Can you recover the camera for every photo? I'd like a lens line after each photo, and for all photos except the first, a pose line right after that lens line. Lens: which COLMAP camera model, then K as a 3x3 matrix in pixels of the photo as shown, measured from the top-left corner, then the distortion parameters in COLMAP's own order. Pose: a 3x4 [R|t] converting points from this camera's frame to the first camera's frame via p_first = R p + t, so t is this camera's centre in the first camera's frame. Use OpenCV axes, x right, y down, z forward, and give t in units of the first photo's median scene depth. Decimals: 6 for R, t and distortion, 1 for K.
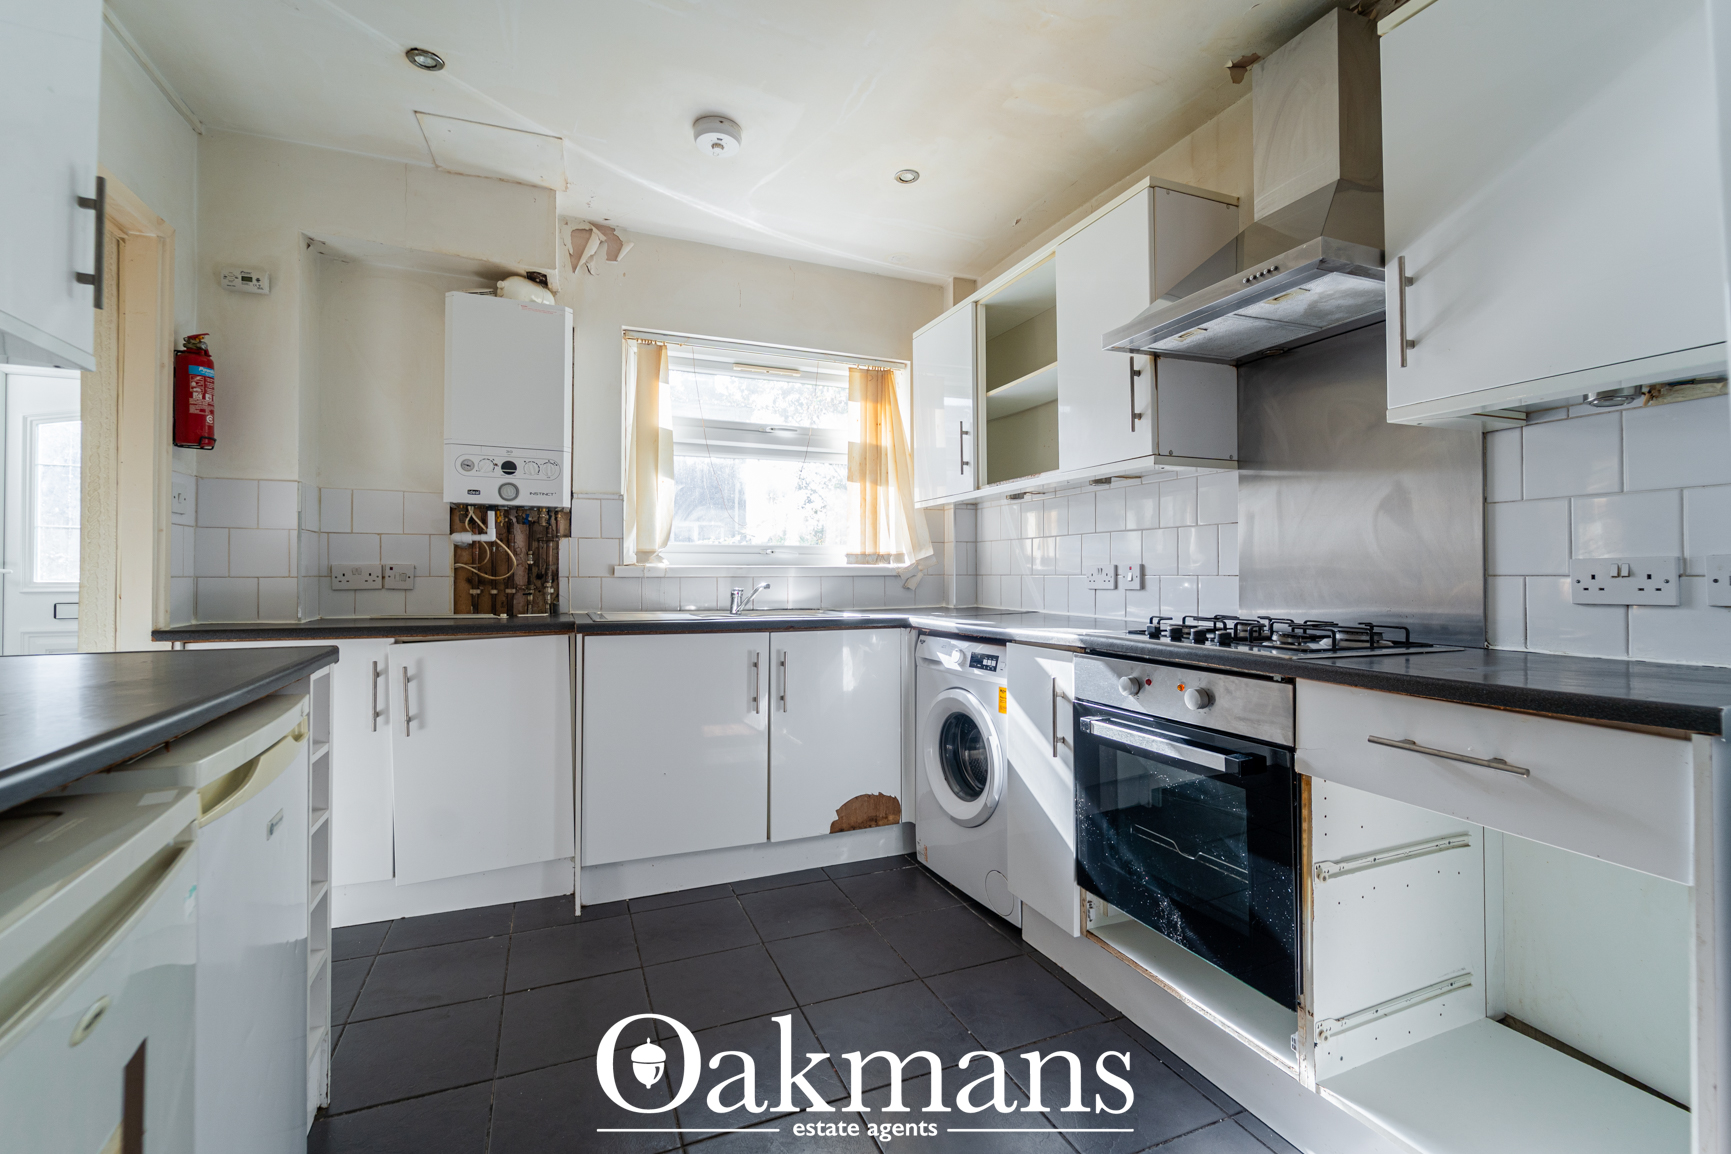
lens RADIAL K [[739.2, 0, 864.6], [0, 739.2, 571.4], [0, 0, 1]] dist [-0.000418, -0.000088]
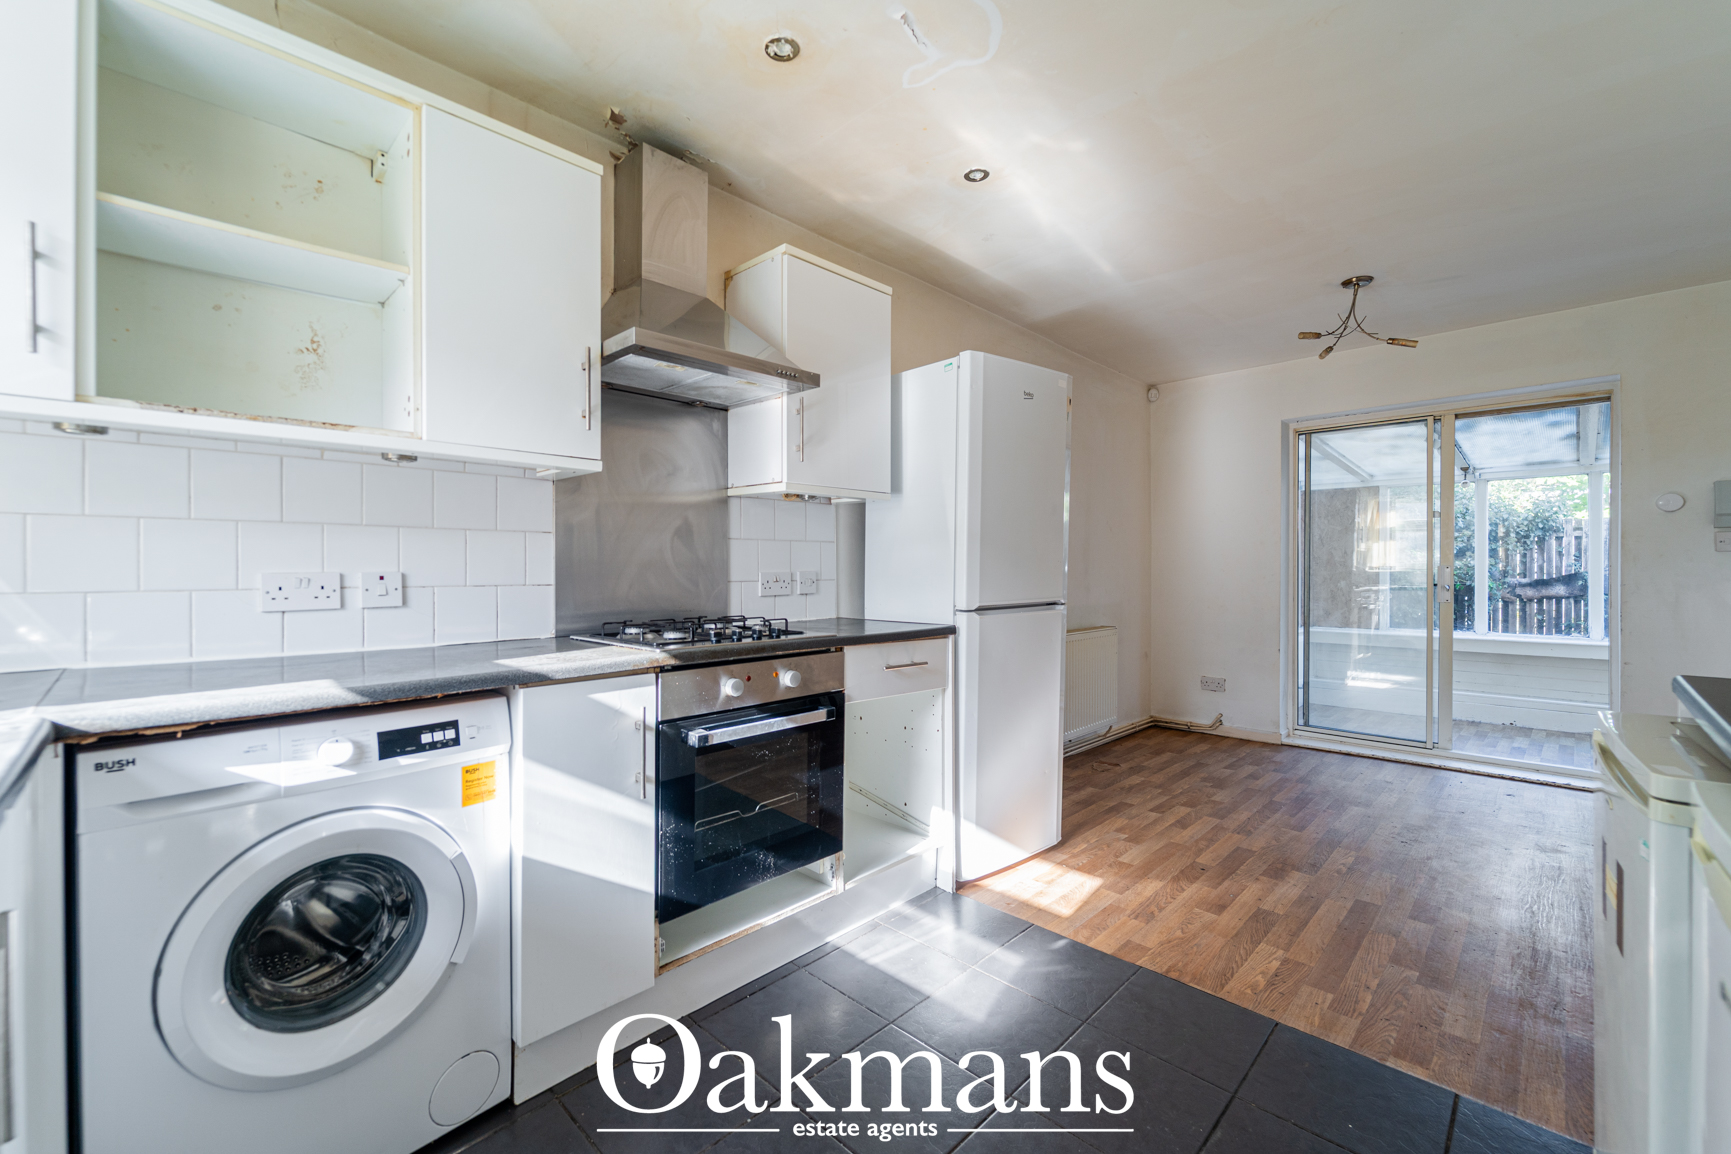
lens RADIAL K [[699.3, 0, 861.9], [0, 699.3, 568.2], [0, 0, 1]] dist [0.000056, -0.000038]
pose [[-0.381125, -0.001081, 0.924523, -0.424206], [-0.004302, 0.999991, -0.000605, -0.014163], [-0.924513, -0.004208, -0.381126, 0.760906]]
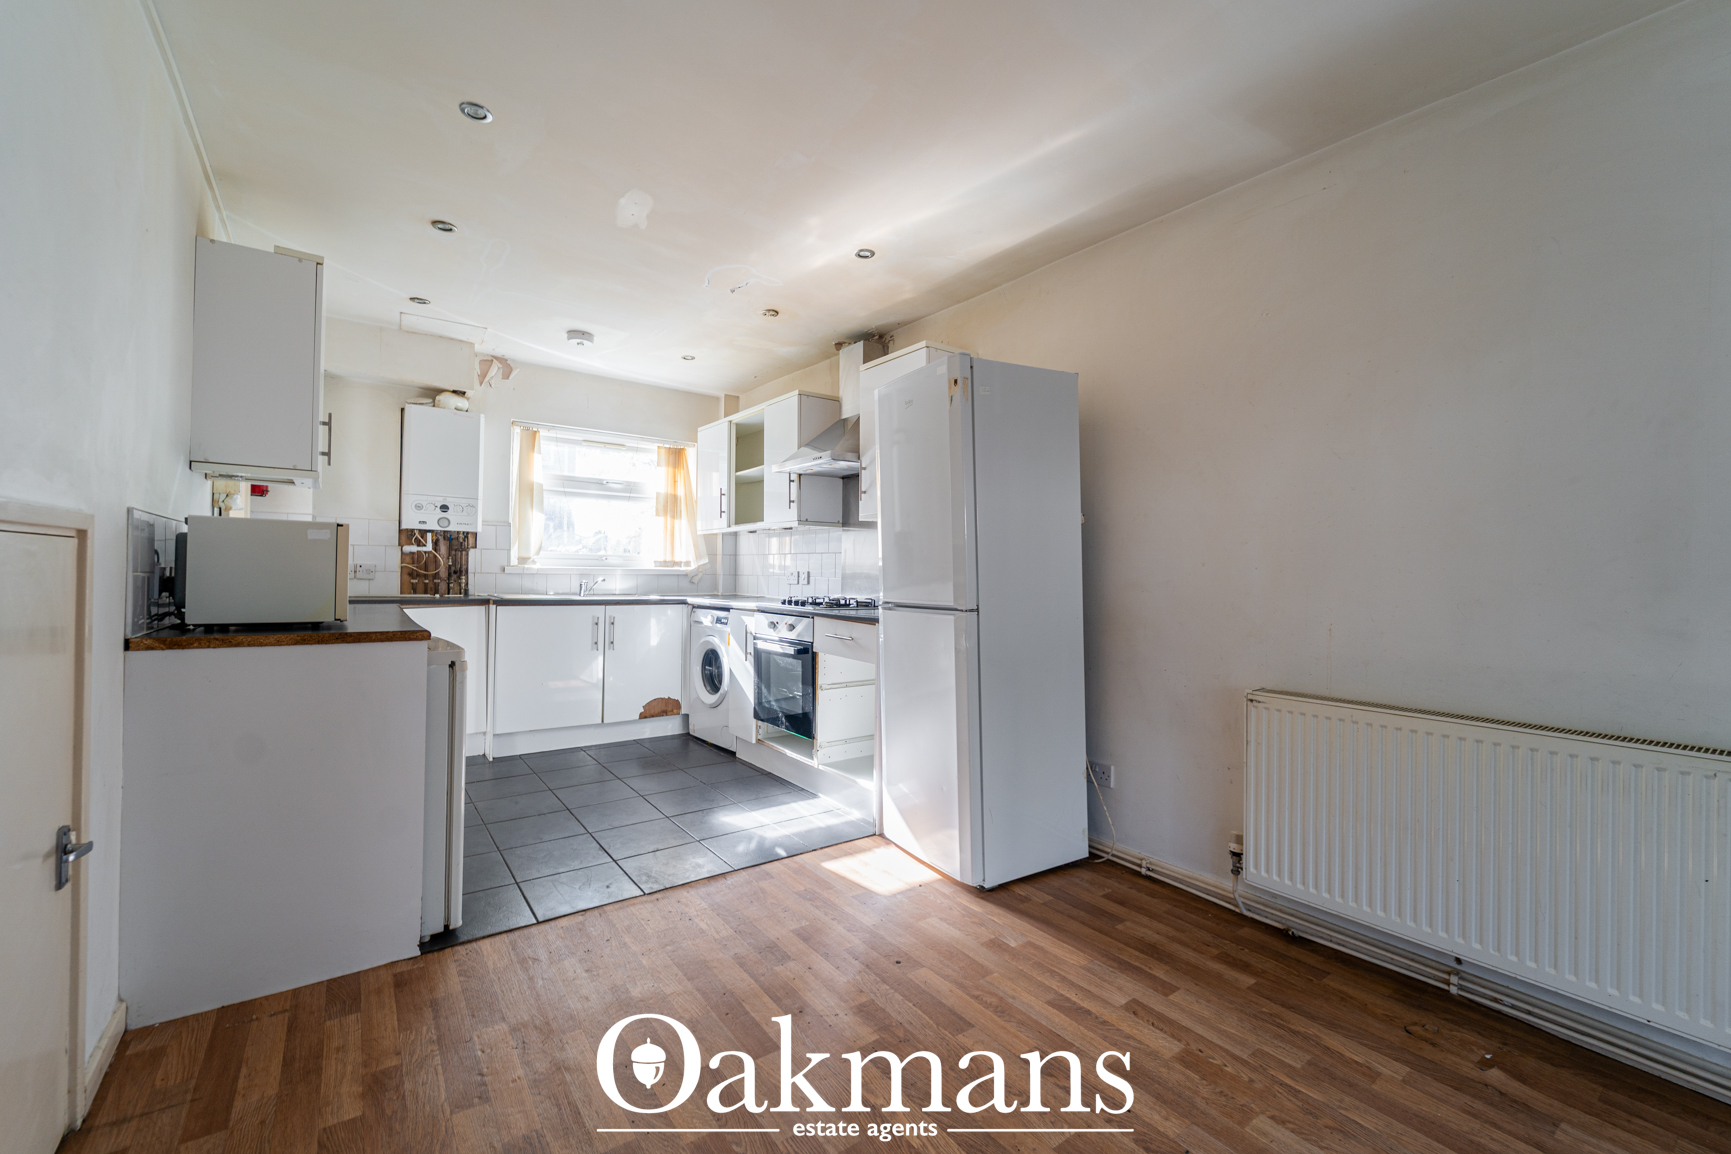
lens RADIAL K [[704.6, 0, 861.8], [0, 704.6, 573.0], [0, 0, 1]] dist [-0.000001, -0.000072]
pose [[0.972601, 0.015406, 0.231971, 0.075099], [-0.016845, 0.999849, 0.004220, -0.014015], [-0.231871, -0.008012, 0.972713, -0.760132]]
